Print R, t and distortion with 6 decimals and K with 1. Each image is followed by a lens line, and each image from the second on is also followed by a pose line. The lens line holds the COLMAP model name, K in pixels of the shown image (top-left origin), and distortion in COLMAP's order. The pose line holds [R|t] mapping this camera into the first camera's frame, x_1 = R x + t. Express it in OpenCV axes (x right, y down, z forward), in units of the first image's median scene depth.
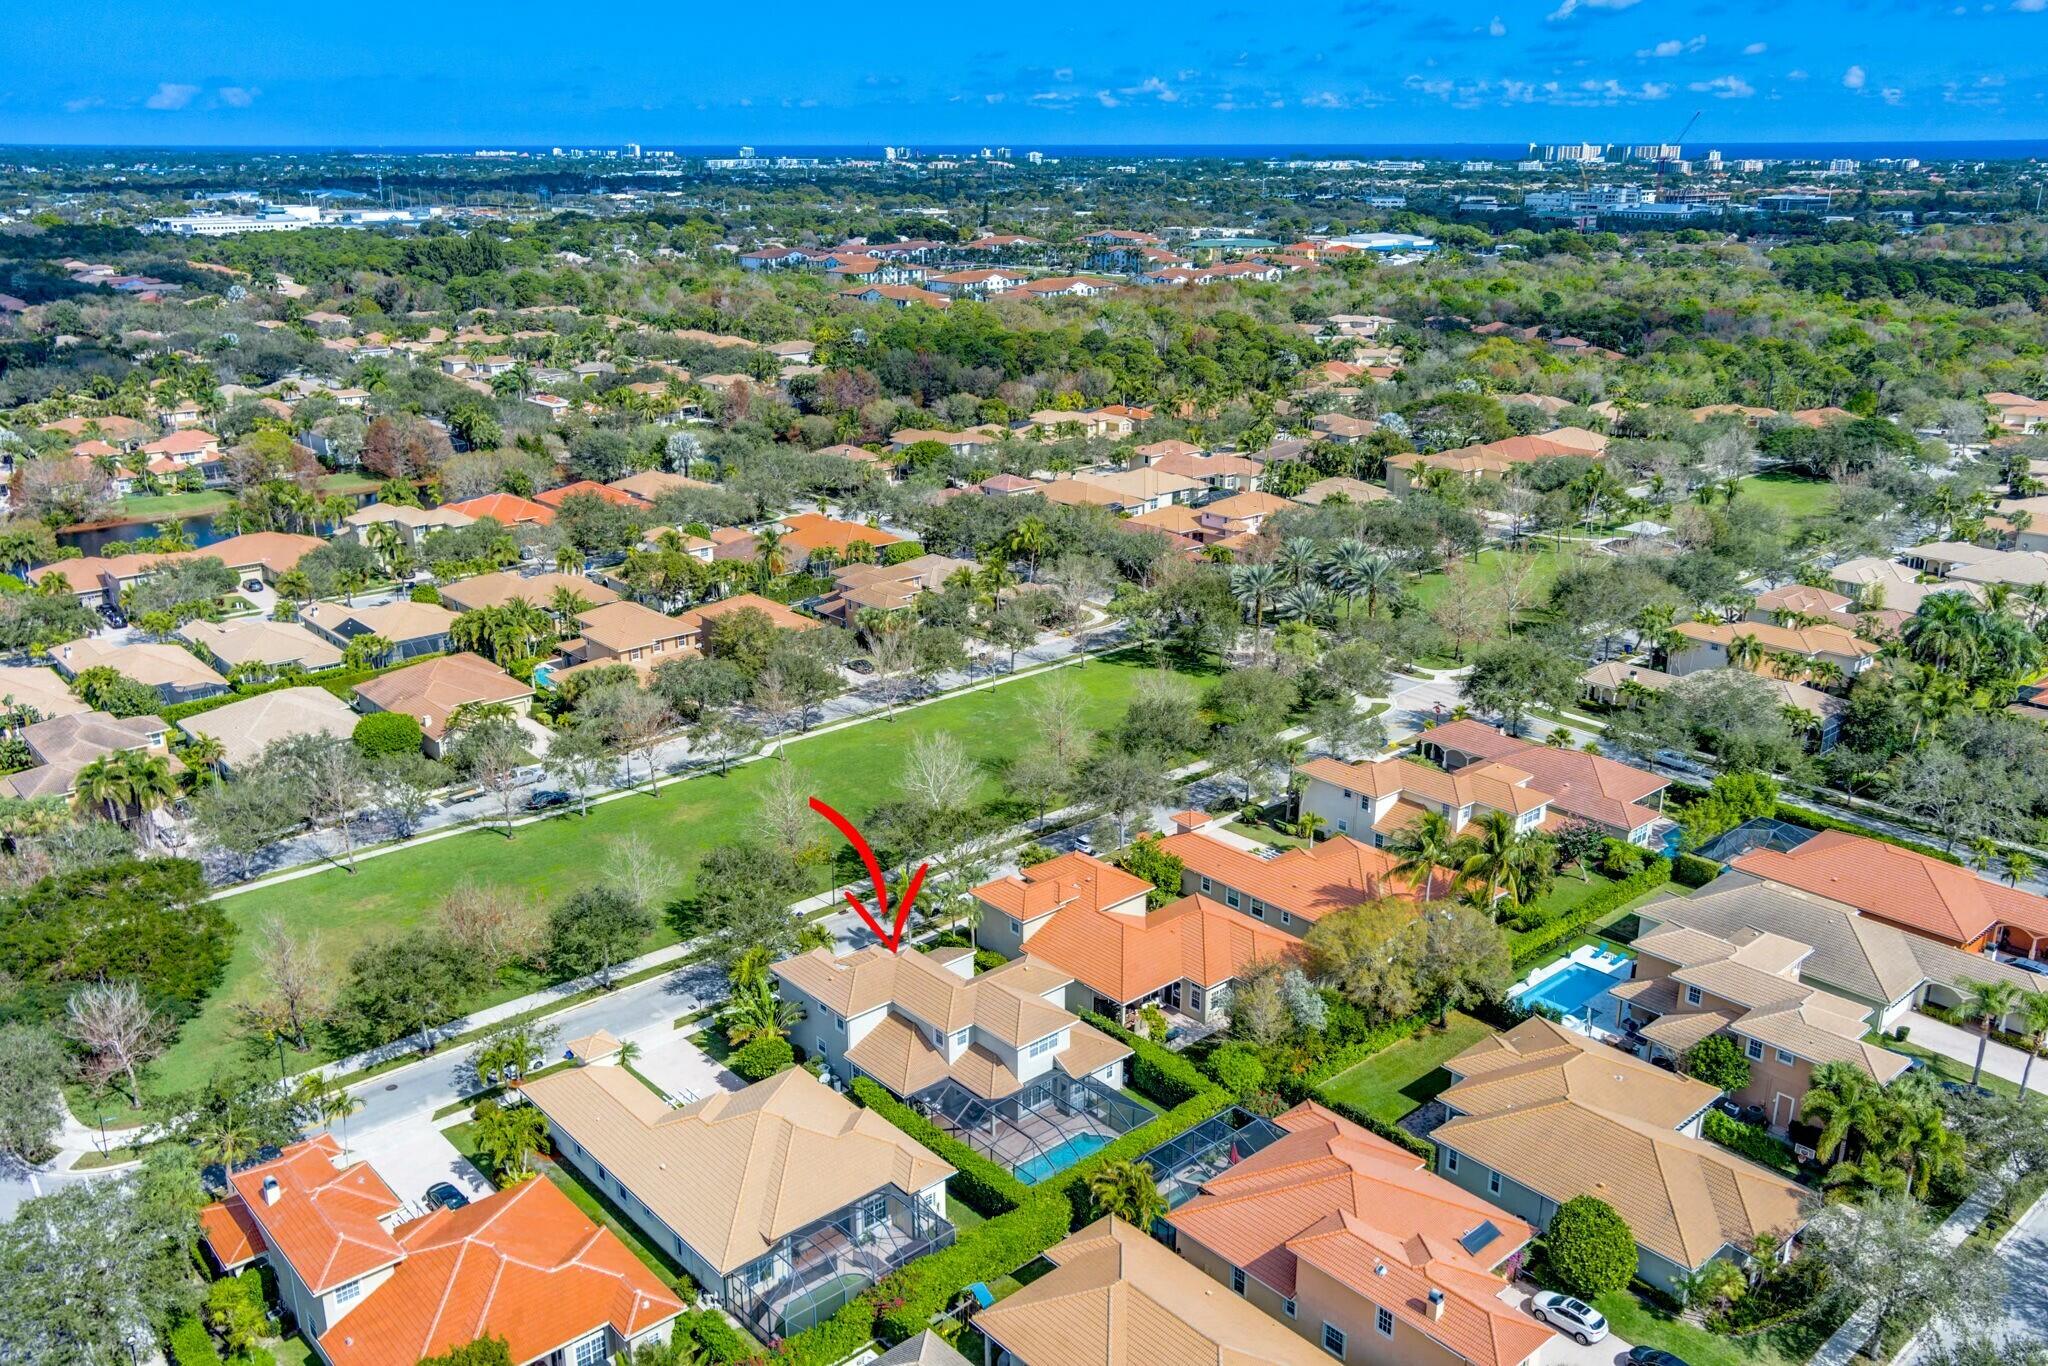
lens RADIAL K [[1654.8, 0, 1024.0], [0, 1654.8, 683.0], [0, 0, 1]] dist [0.015075, 0.004306]
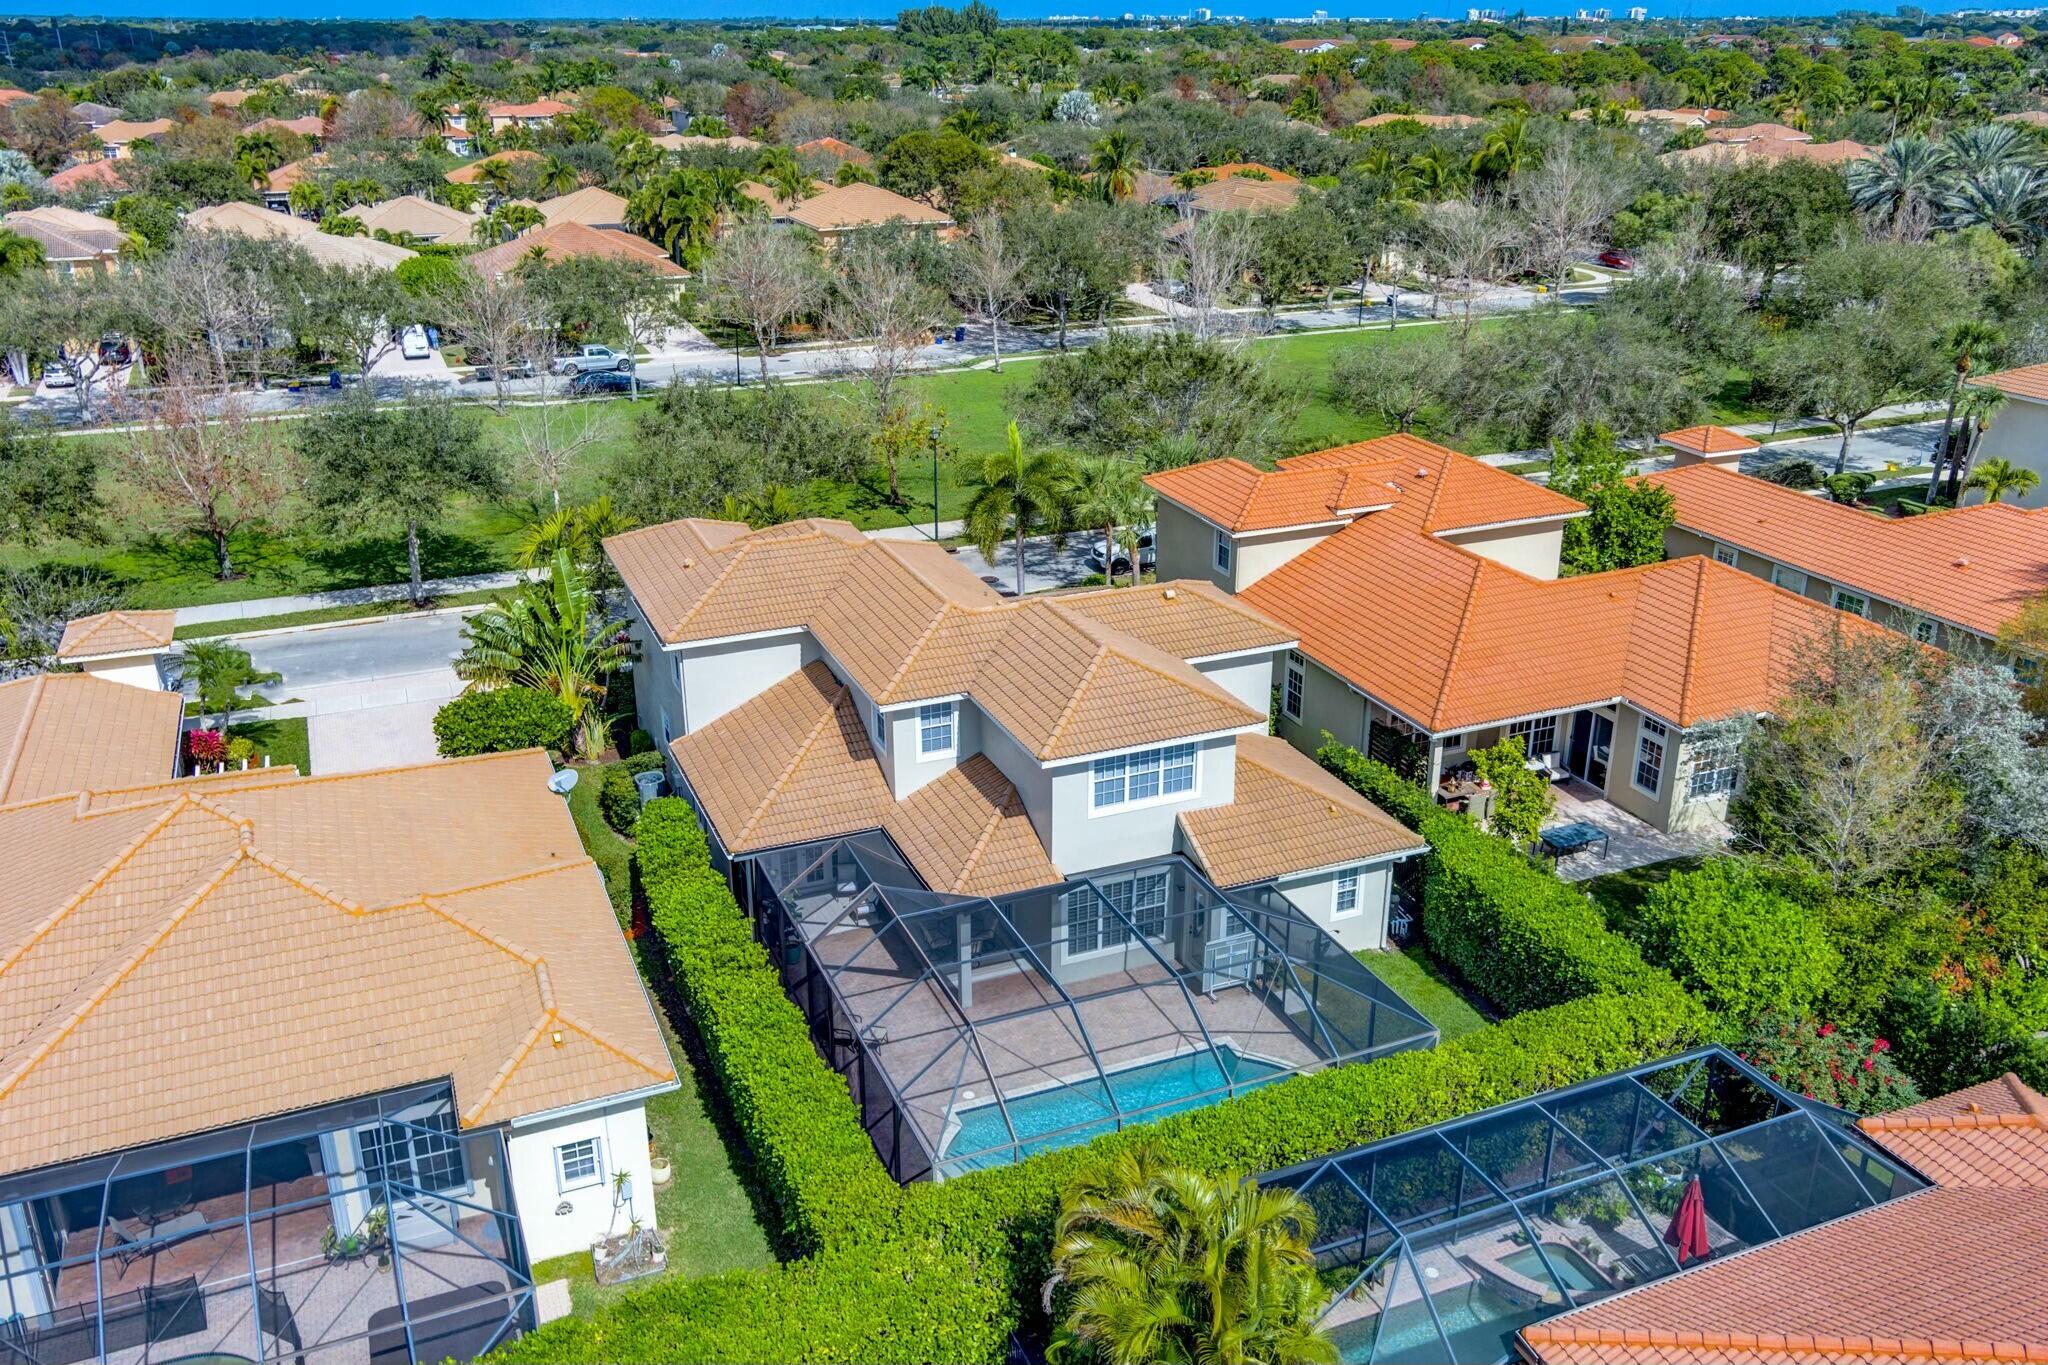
lens RADIAL K [[1654.8, 0, 1024.0], [0, 1654.8, 682.5], [0, 0, 1]] dist [0.015075, 0.004306]
pose [[0.947131, 0.116457, -0.298965, 0.087767], [-0.098108, 0.992291, 0.075721, 0.173935], [0.305478, -0.042387, 0.951255, 0.660663]]
